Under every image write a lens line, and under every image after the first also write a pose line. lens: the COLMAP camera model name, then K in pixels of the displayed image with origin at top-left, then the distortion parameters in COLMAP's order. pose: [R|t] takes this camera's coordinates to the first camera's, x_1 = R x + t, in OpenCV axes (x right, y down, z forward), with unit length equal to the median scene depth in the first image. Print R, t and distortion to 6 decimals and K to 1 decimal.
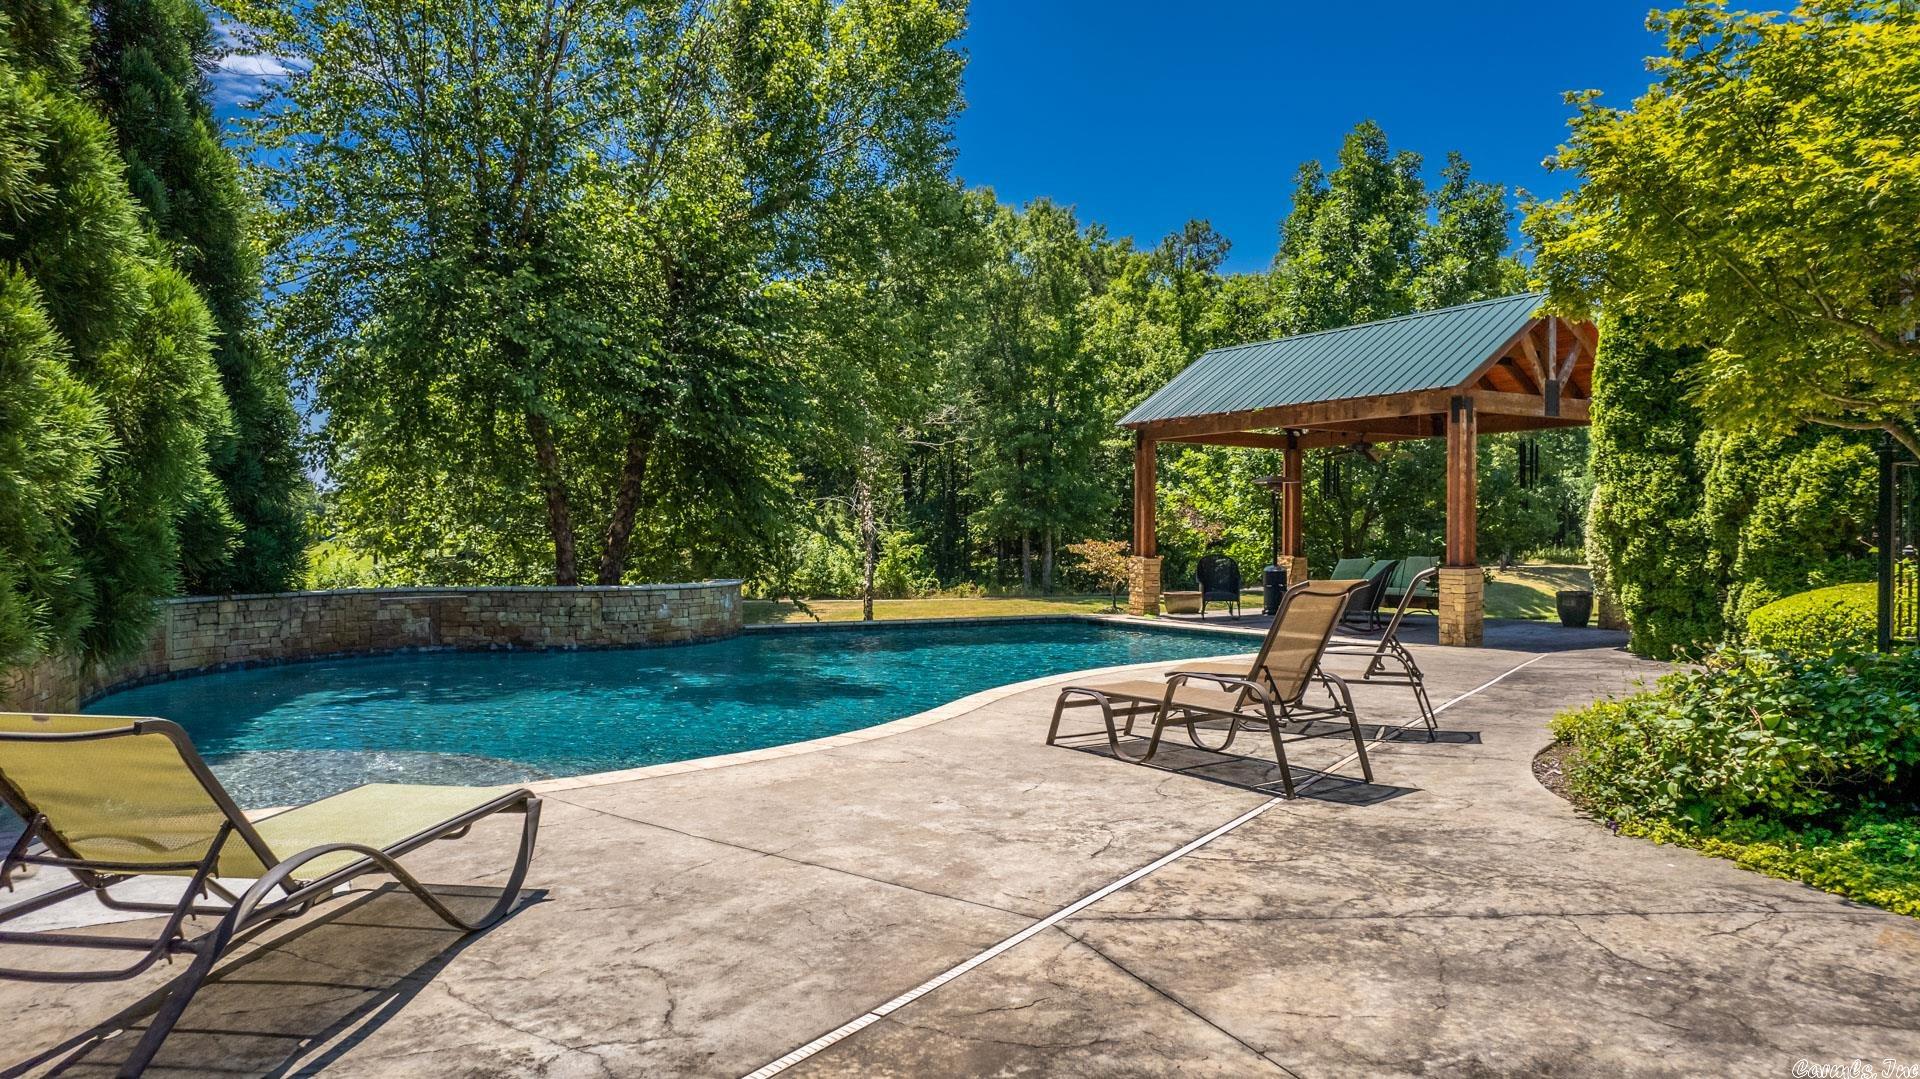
lens RADIAL K [[1228.2, 0, 986.8], [0, 1228.2, 539.1], [0, 0, 1]] dist [-0.074078, 0.067020]
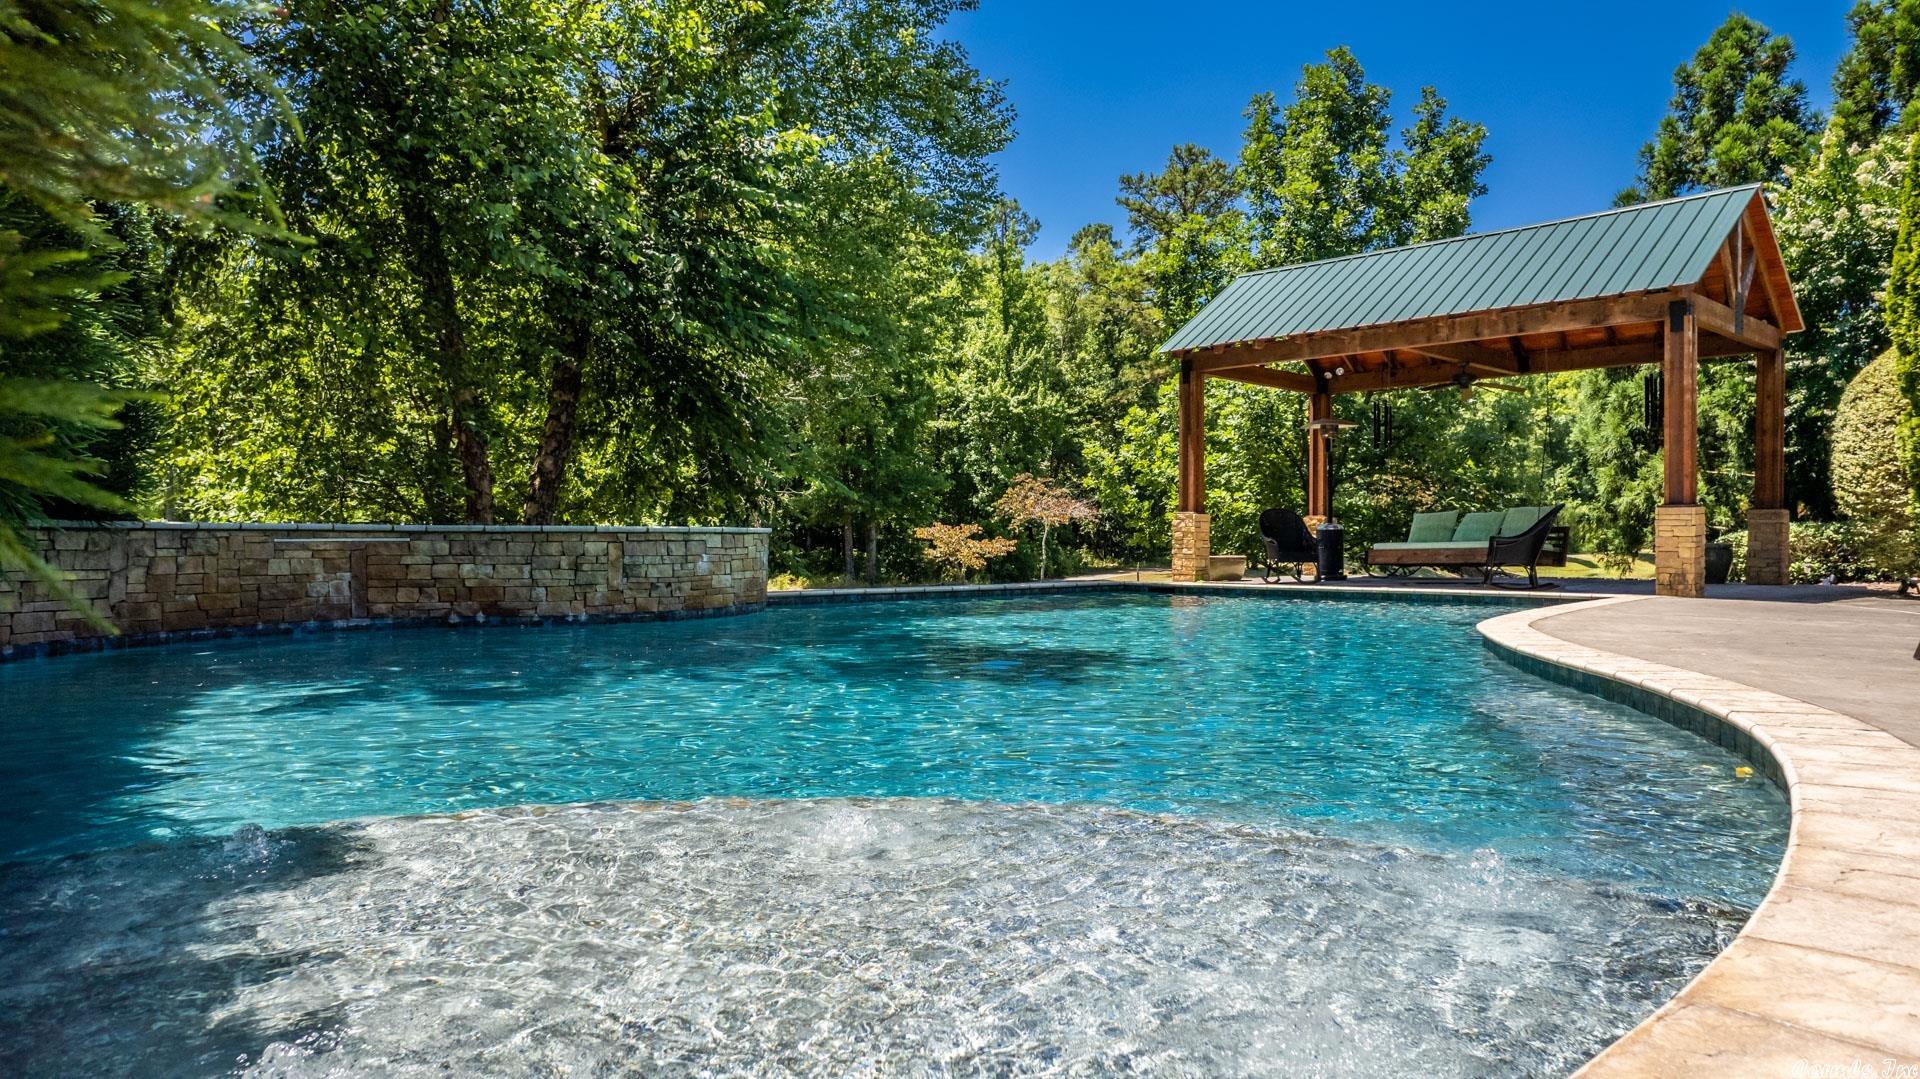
lens RADIAL K [[1228.2, 0, 986.8], [0, 1228.2, 539.1], [0, 0, 1]] dist [-0.074078, 0.067020]
pose [[0.976843, -0.003112, 0.213935, -0.250419], [0.003512, 0.999993, -0.001490, 0.045426], [-0.213929, 0.002207, 0.976847, 0.297096]]
